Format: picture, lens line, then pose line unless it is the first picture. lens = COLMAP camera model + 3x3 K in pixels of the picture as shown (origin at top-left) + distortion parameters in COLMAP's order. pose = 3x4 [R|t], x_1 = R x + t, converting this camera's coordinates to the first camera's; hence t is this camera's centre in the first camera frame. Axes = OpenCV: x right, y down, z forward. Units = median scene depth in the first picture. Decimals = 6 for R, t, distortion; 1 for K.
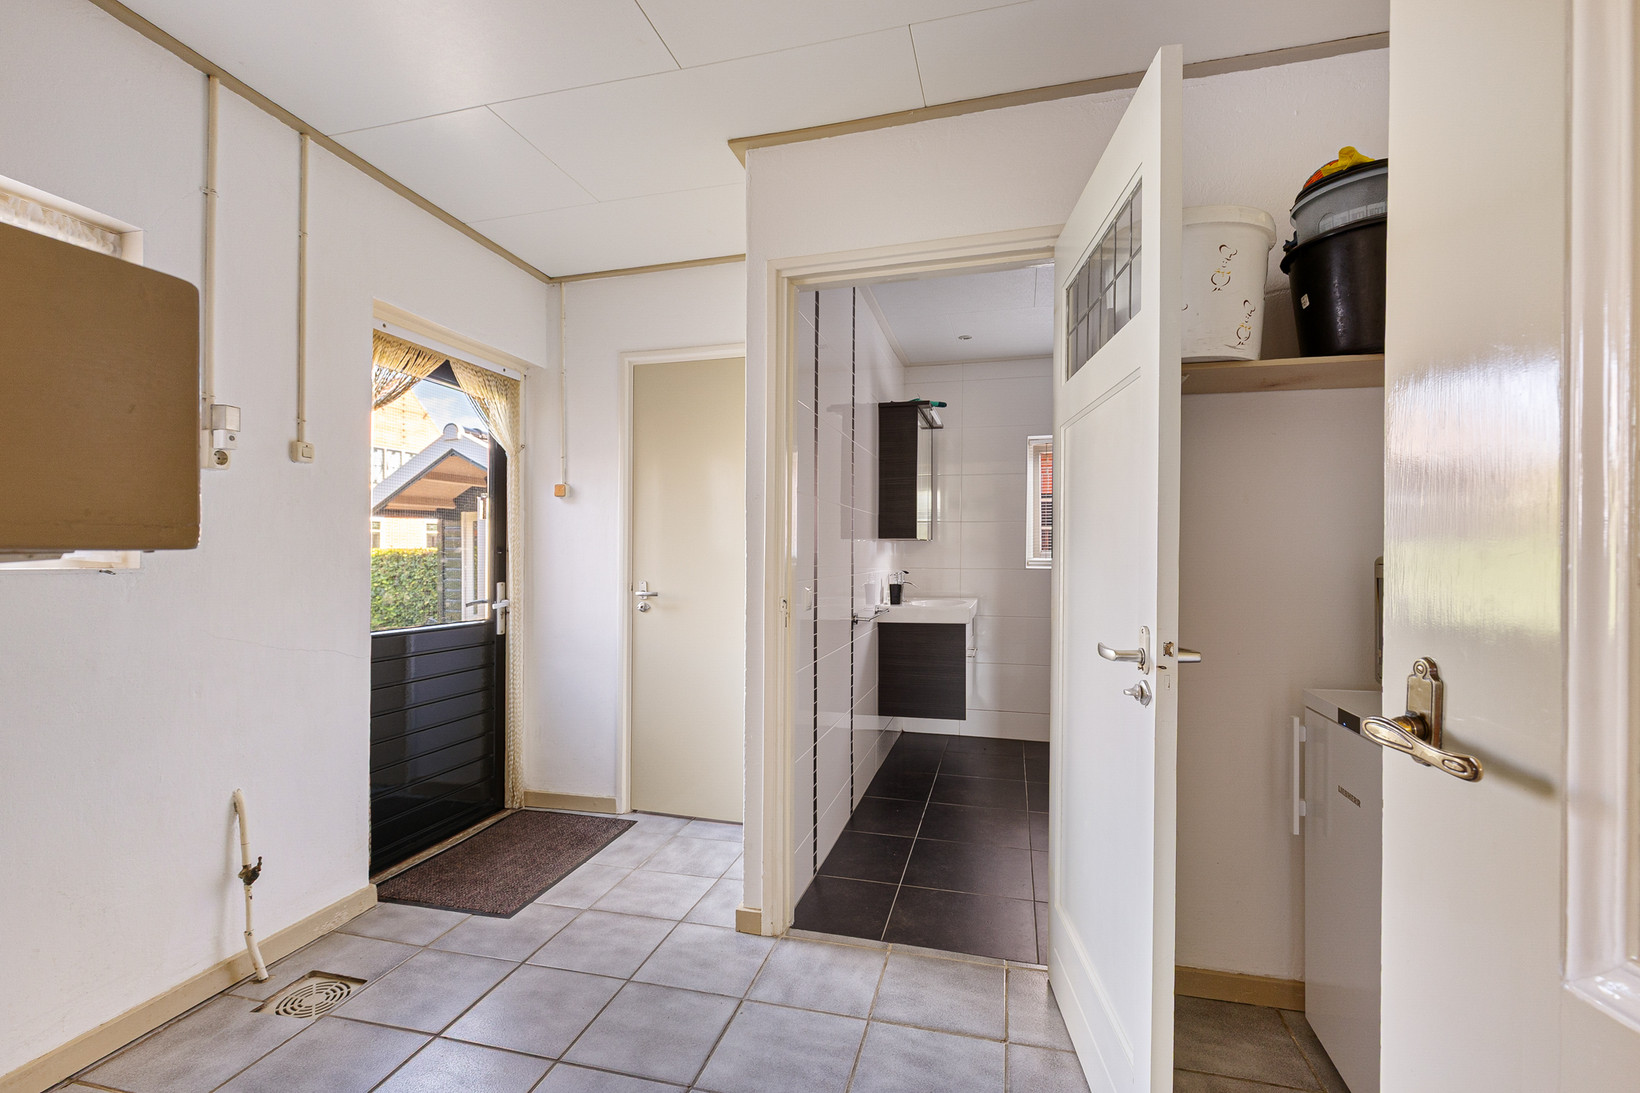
lens RADIAL K [[746.1, 0, 795.1], [0, 746.1, 552.5], [0, 0, 1]] dist [-0.000409, -0.000193]
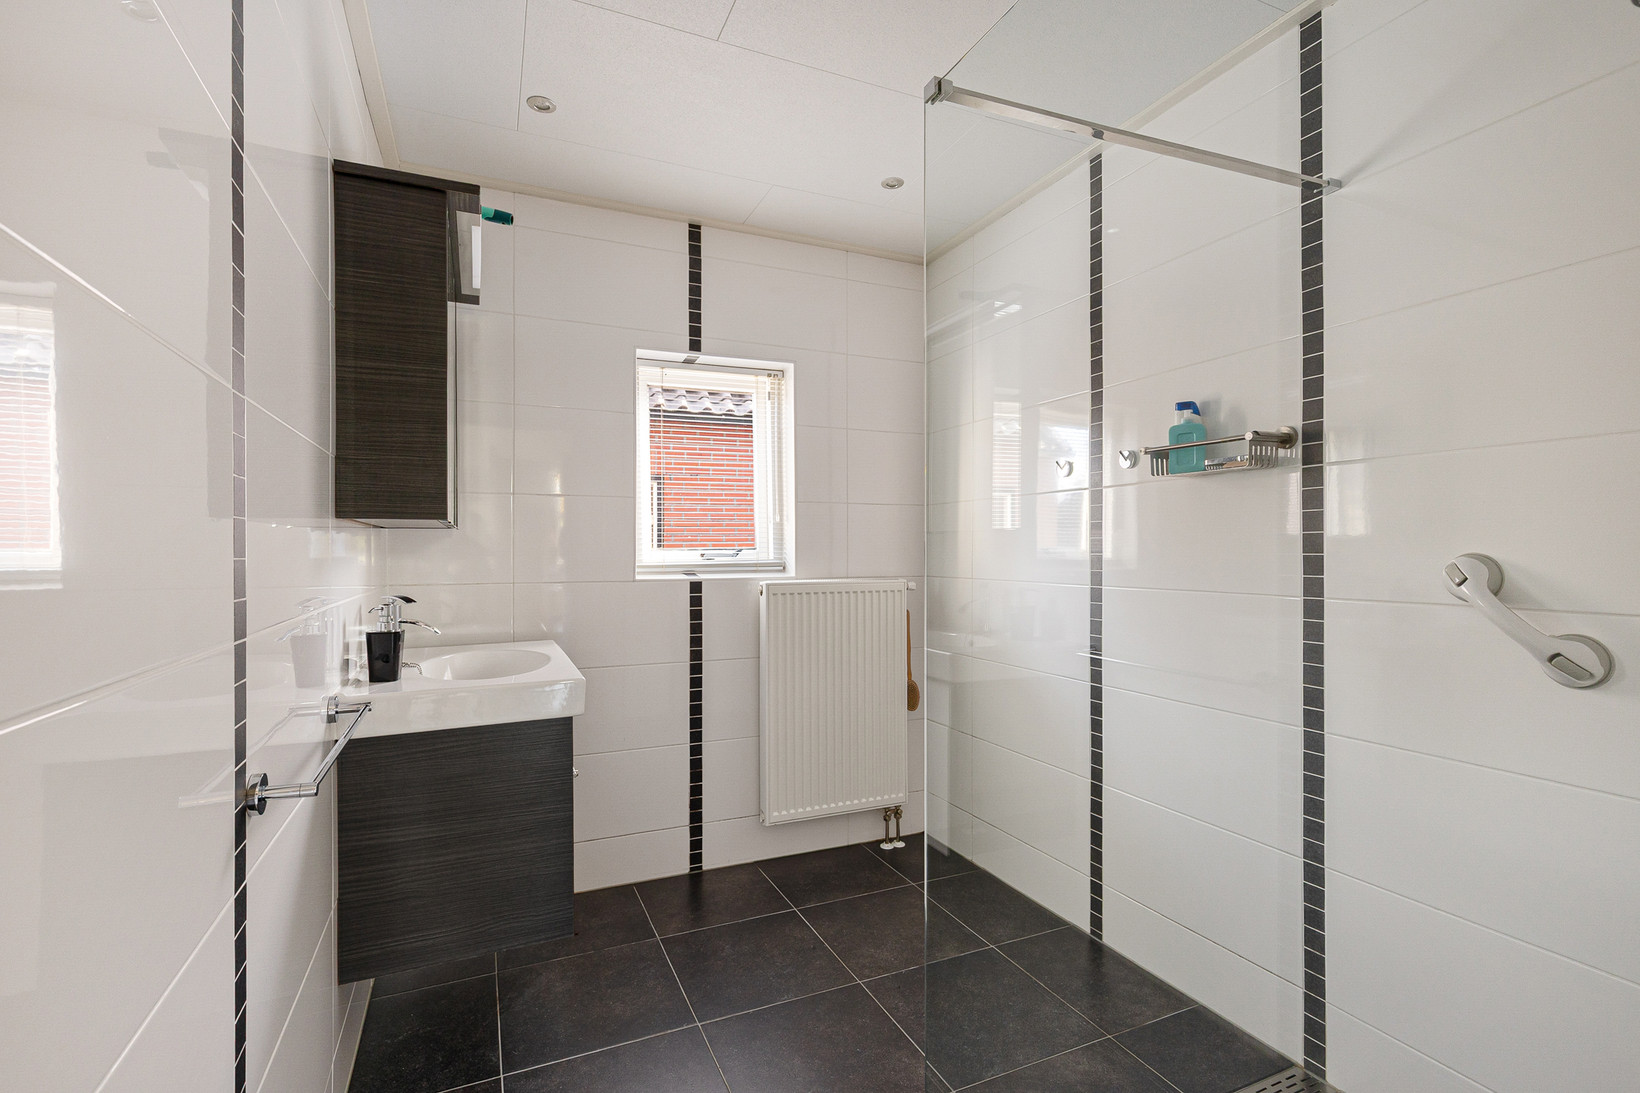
lens RADIAL K [[746.1, 0, 795.1], [0, 746.1, 552.5], [0, 0, 1]] dist [-0.000409, -0.000193]
pose [[0.775581, -0.007533, 0.631203, 0.052821], [0.006699, 0.999971, 0.003703, -0.002299], [-0.631213, 0.001356, 0.775609, 0.553194]]
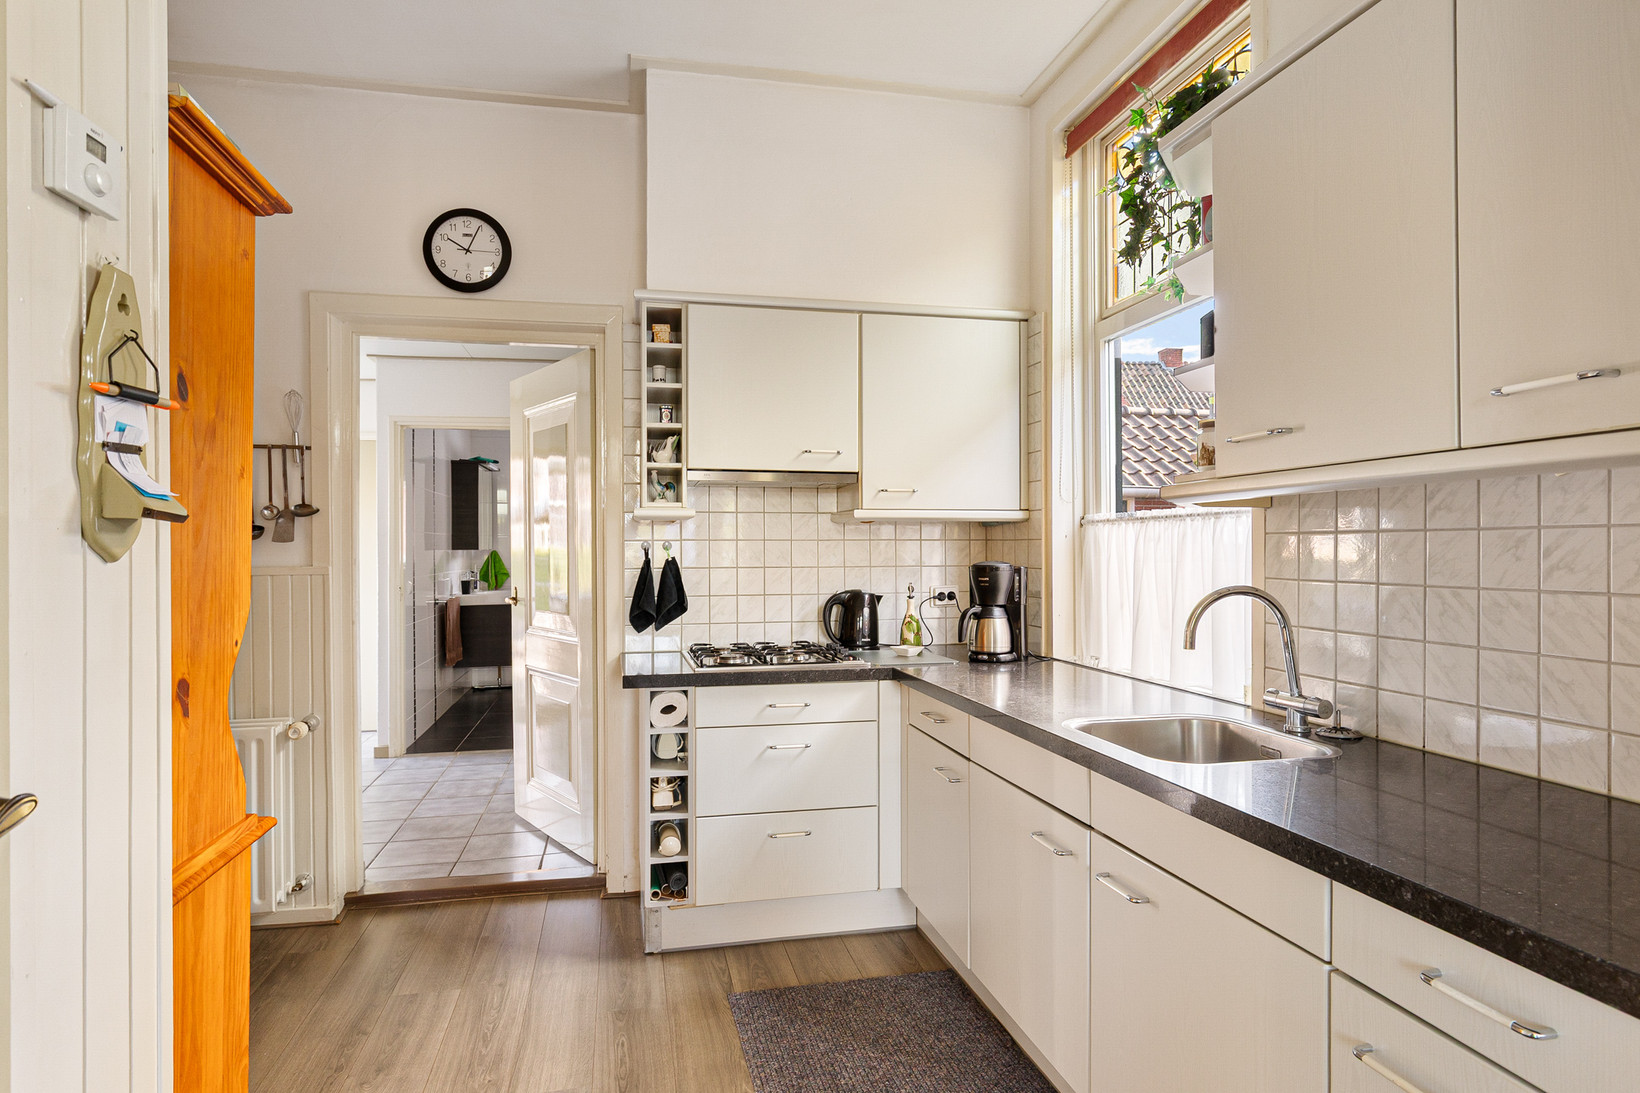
lens RADIAL K [[937.4, 0, 820.0], [0, 937.4, 546.5], [0, 0, 1]] dist [-0.002307, -0.000342]
pose [[0.890463, -0.012737, 0.454877, -0.086678], [0.010849, 0.999918, 0.006761, -0.030427], [-0.454926, -0.001086, 0.890529, -1.008693]]
